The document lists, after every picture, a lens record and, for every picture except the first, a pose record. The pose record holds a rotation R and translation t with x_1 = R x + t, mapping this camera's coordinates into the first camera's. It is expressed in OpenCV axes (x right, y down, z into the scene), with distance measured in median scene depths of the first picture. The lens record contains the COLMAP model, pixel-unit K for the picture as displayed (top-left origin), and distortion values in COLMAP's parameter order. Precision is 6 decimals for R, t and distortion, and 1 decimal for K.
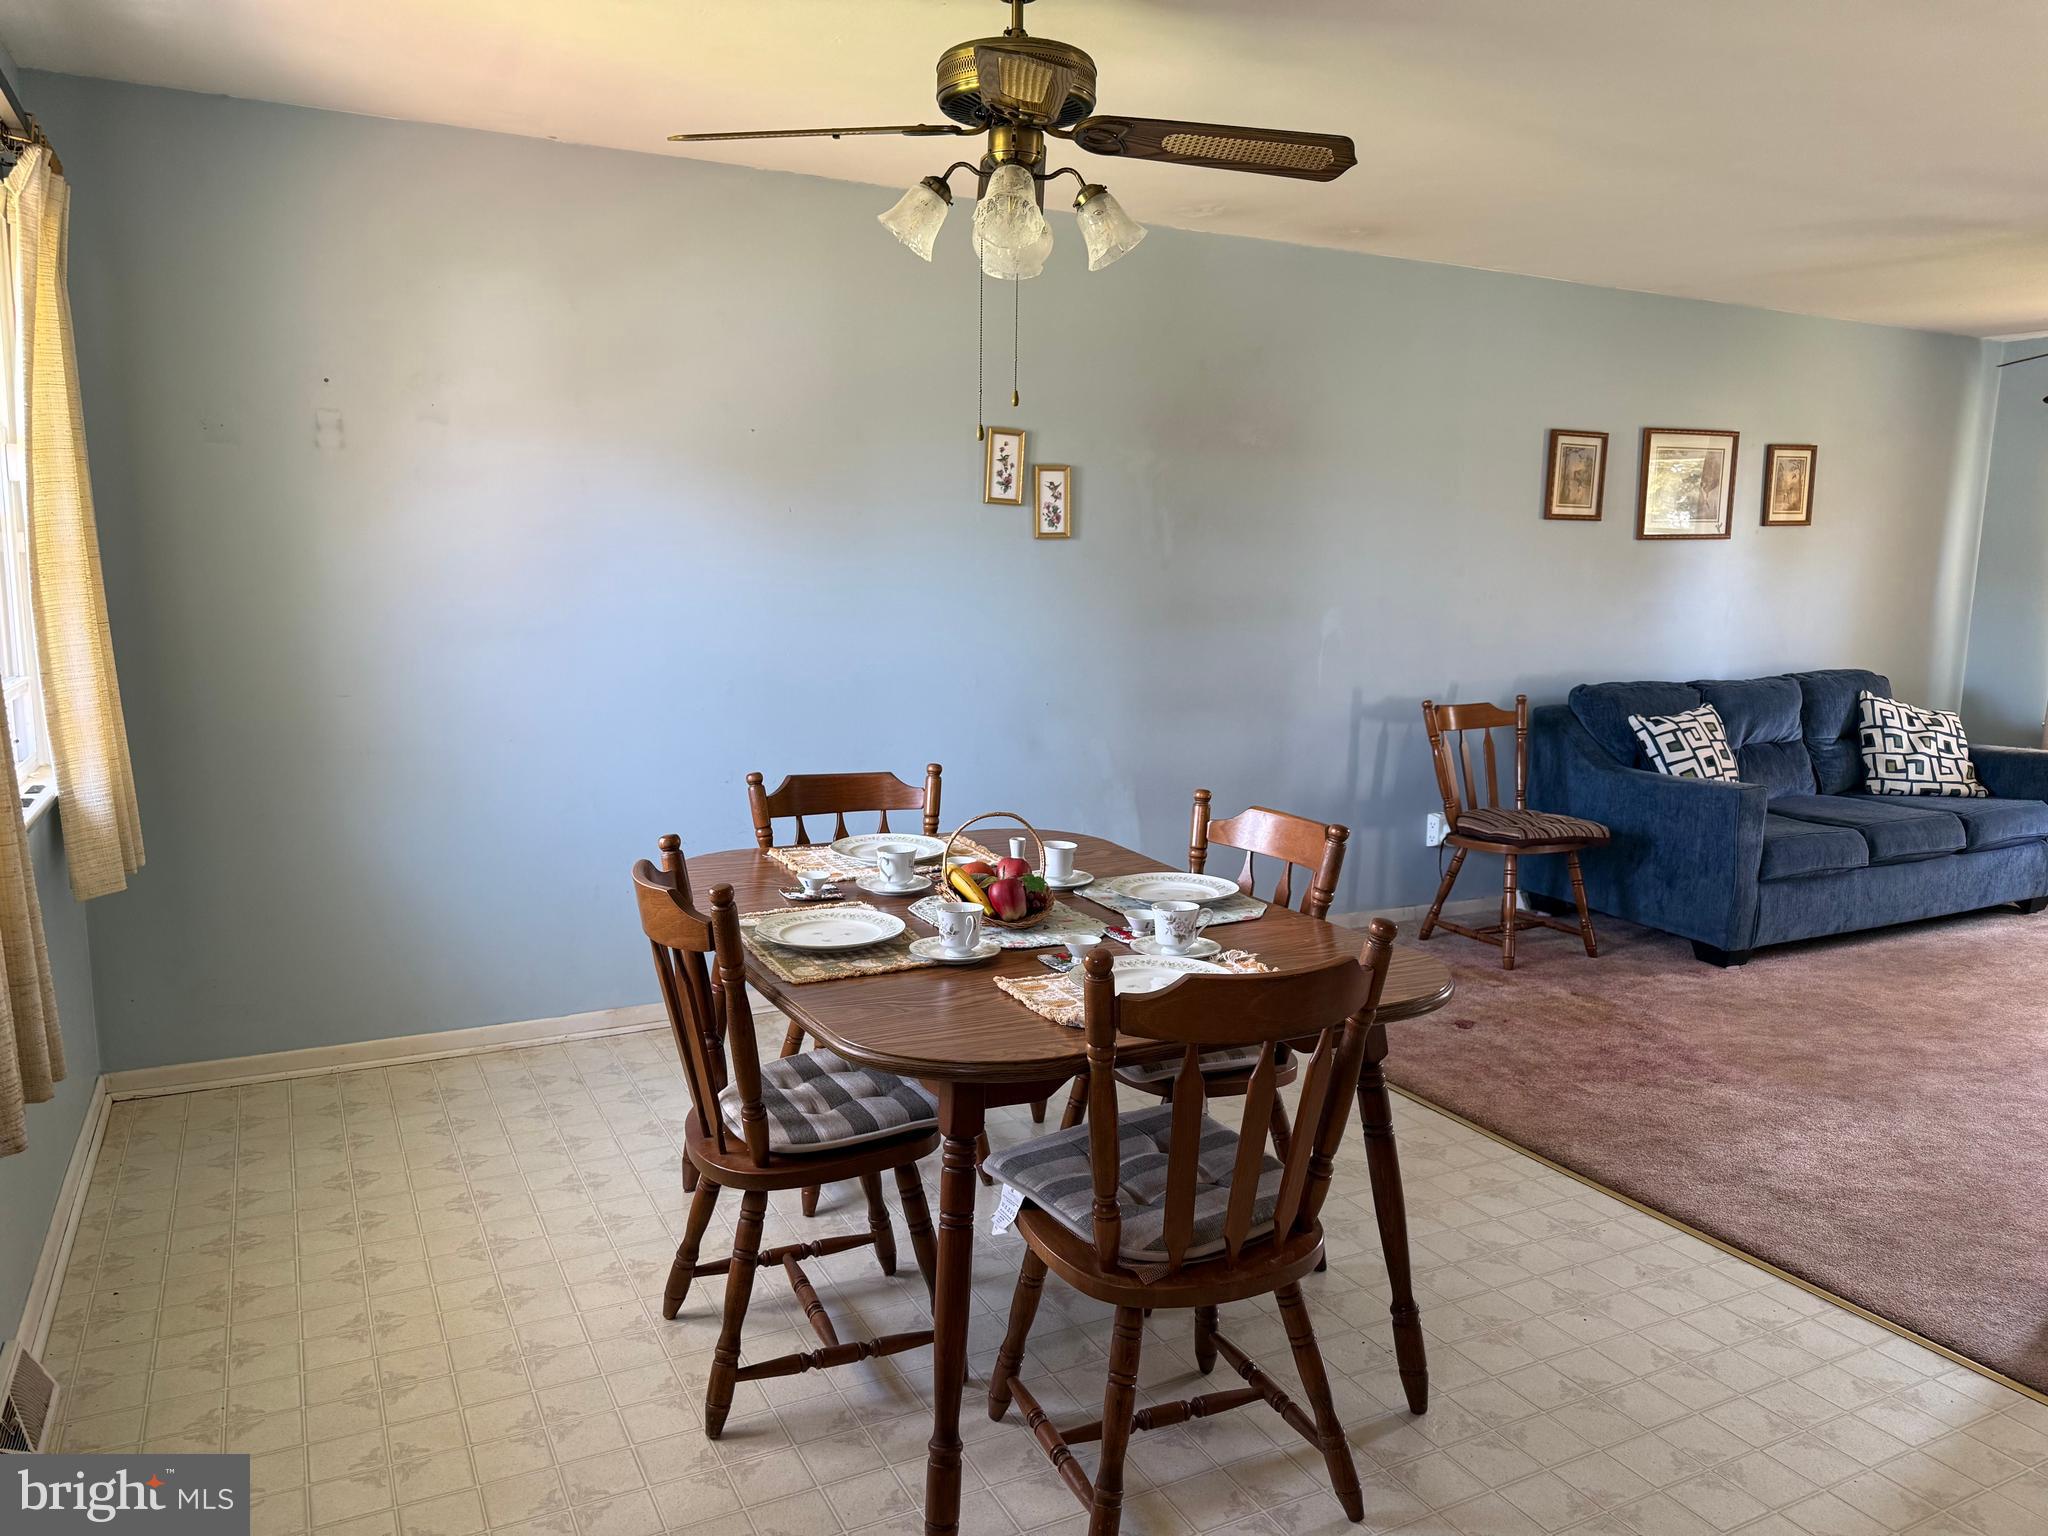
lens RADIAL K [[1474.0, 0, 1024.0], [0, 1474.0, 768.0], [0, 0, 1]] dist [-0.001538, -0.001202]
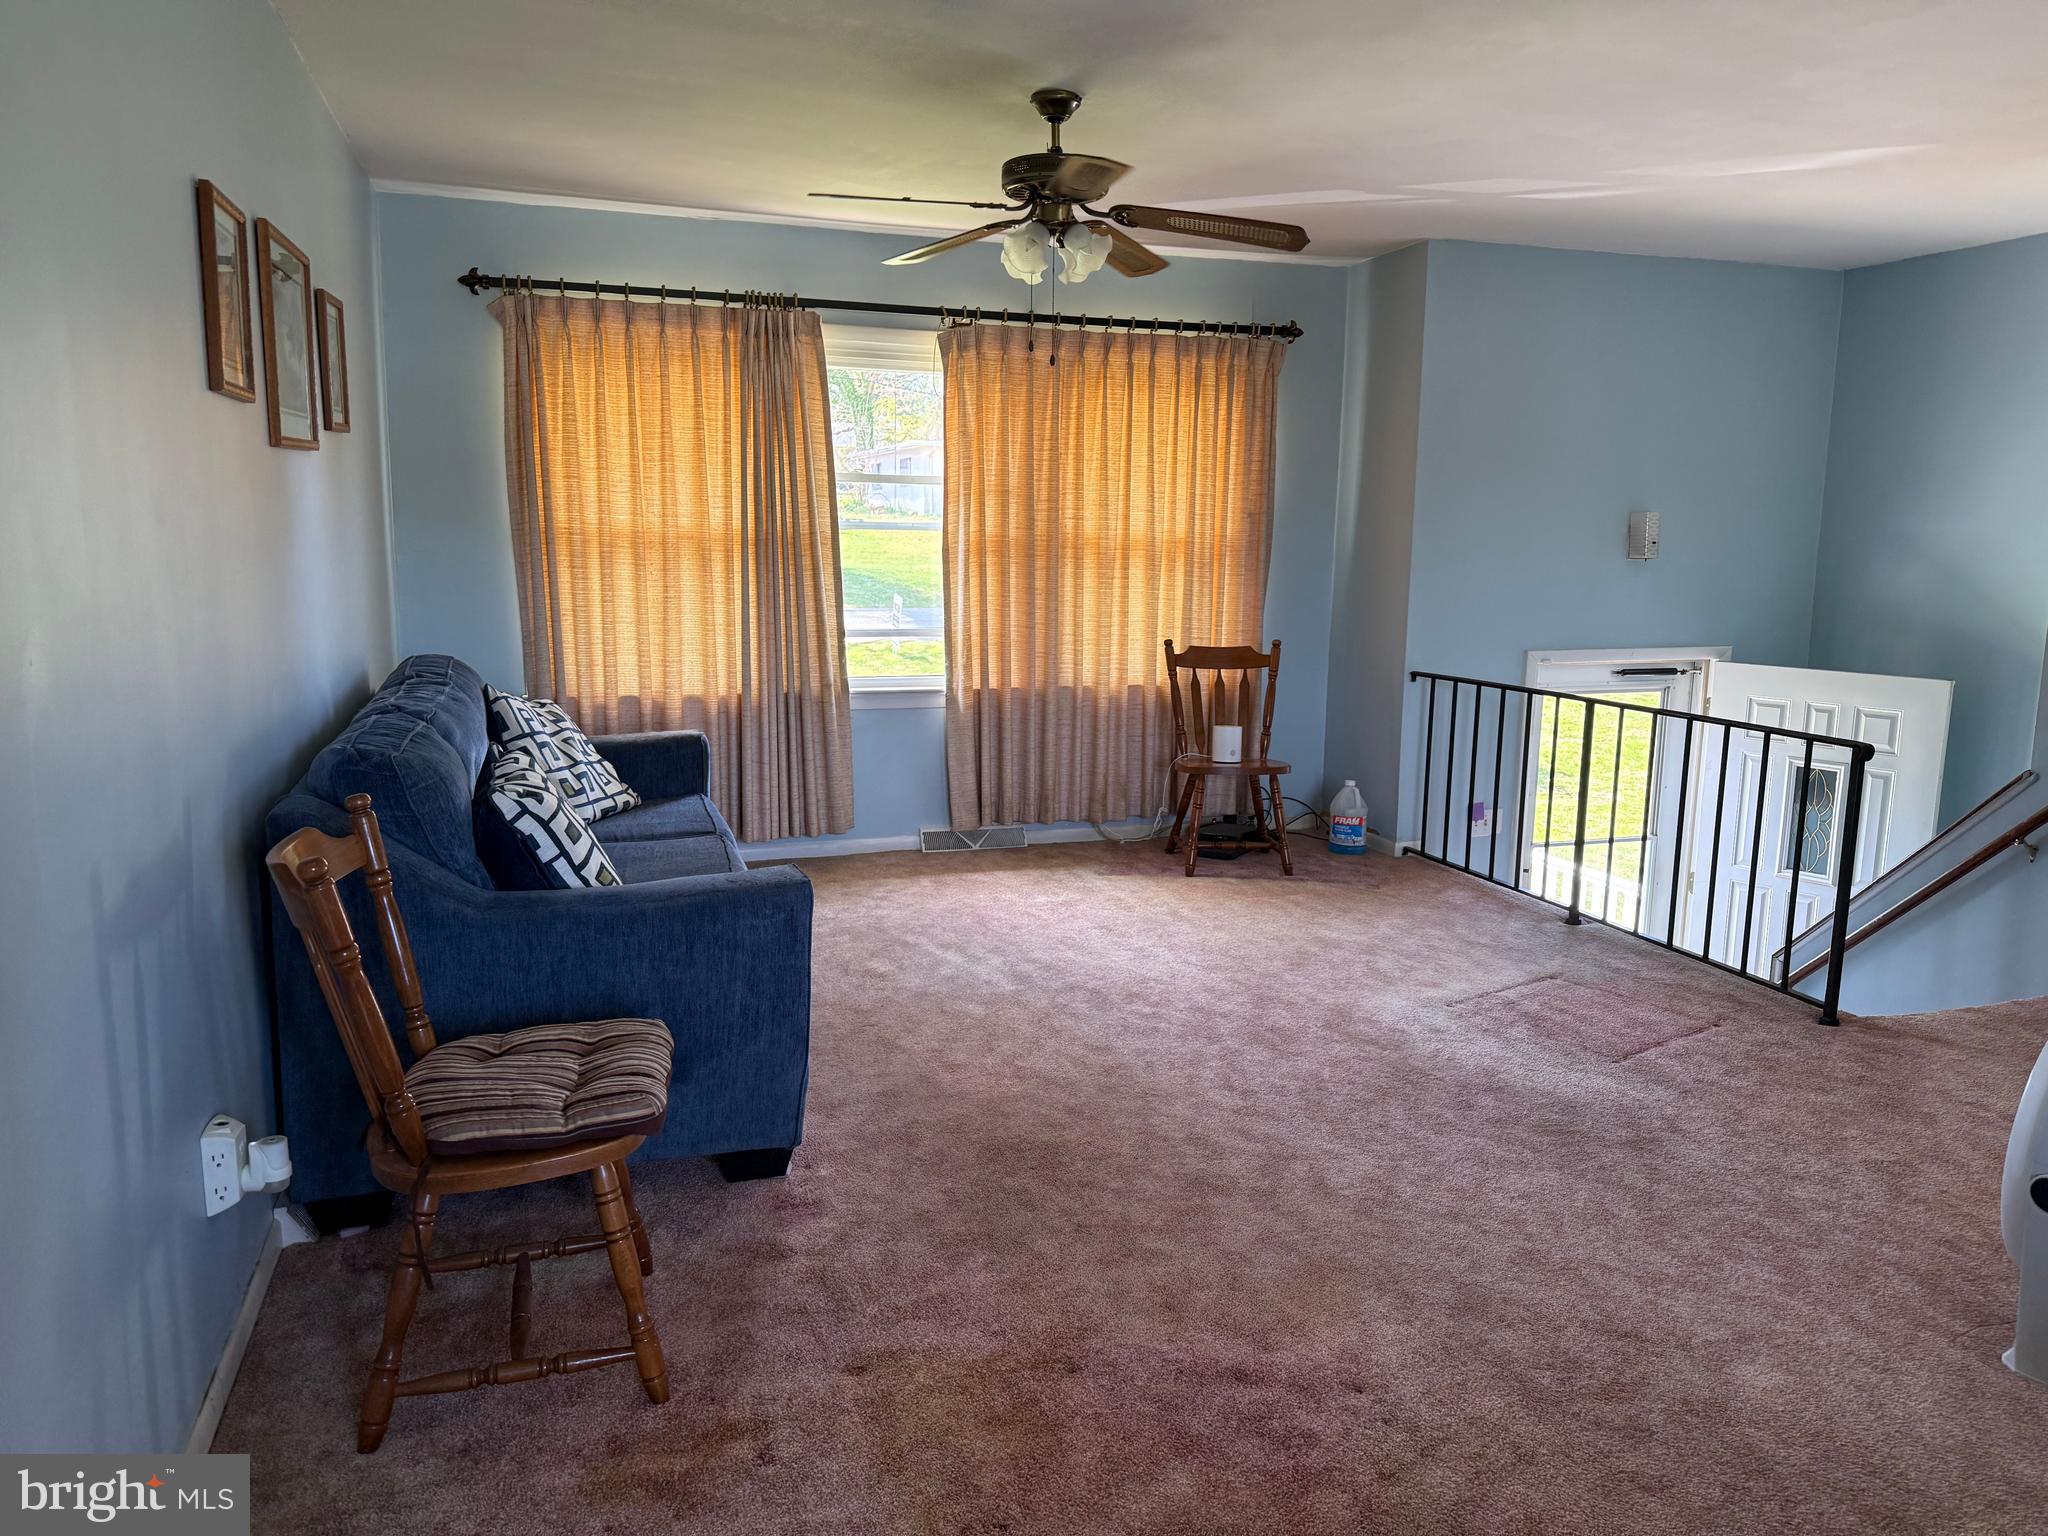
lens RADIAL K [[1428.3, 0, 1024.1], [0, 1428.3, 786.1], [0, 0, 1]] dist [-0.004043, -0.002748]
pose [[0.160822, -0.192111, 0.968106, -0.035471], [0.136386, 0.975789, 0.170979, -0.092660], [-0.977515, 0.104539, 0.183130, 0.694304]]
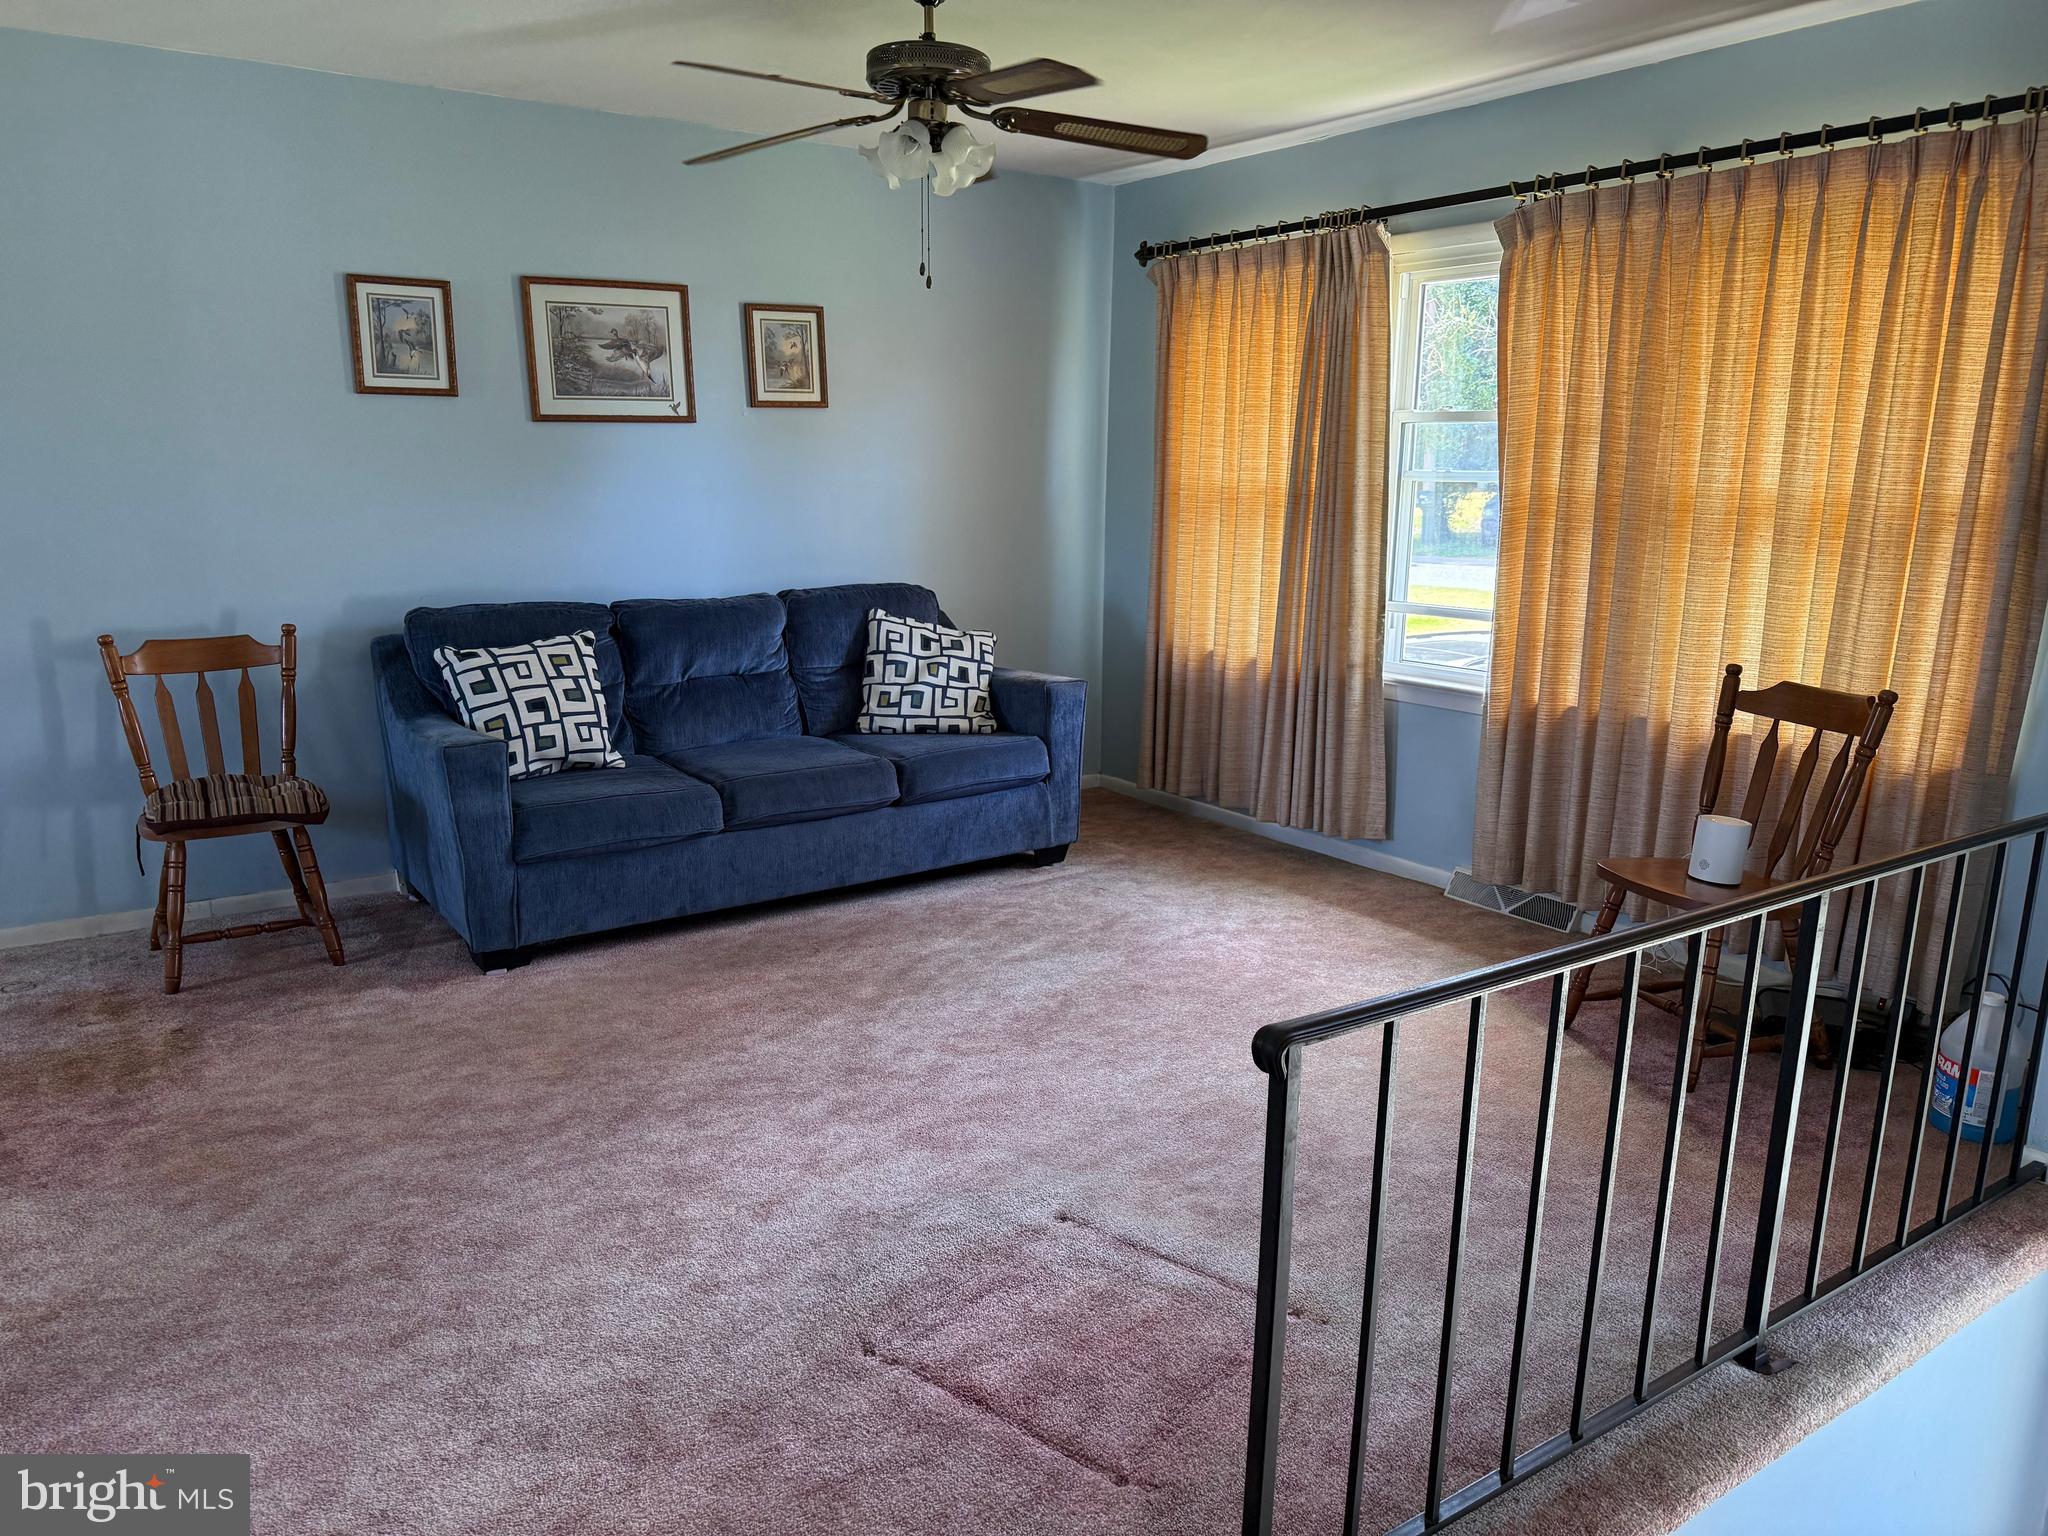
lens RADIAL K [[1434.1, 0, 1028.5], [0, 1434.1, 781.4], [0, 0, 1]] dist [0.132402, -0.210400]
pose [[0.991601, -0.036649, 0.124031, 0.593181], [0.028103, 0.997153, 0.069968, -0.010039], [-0.126242, -0.065894, 0.989809, 0.183974]]
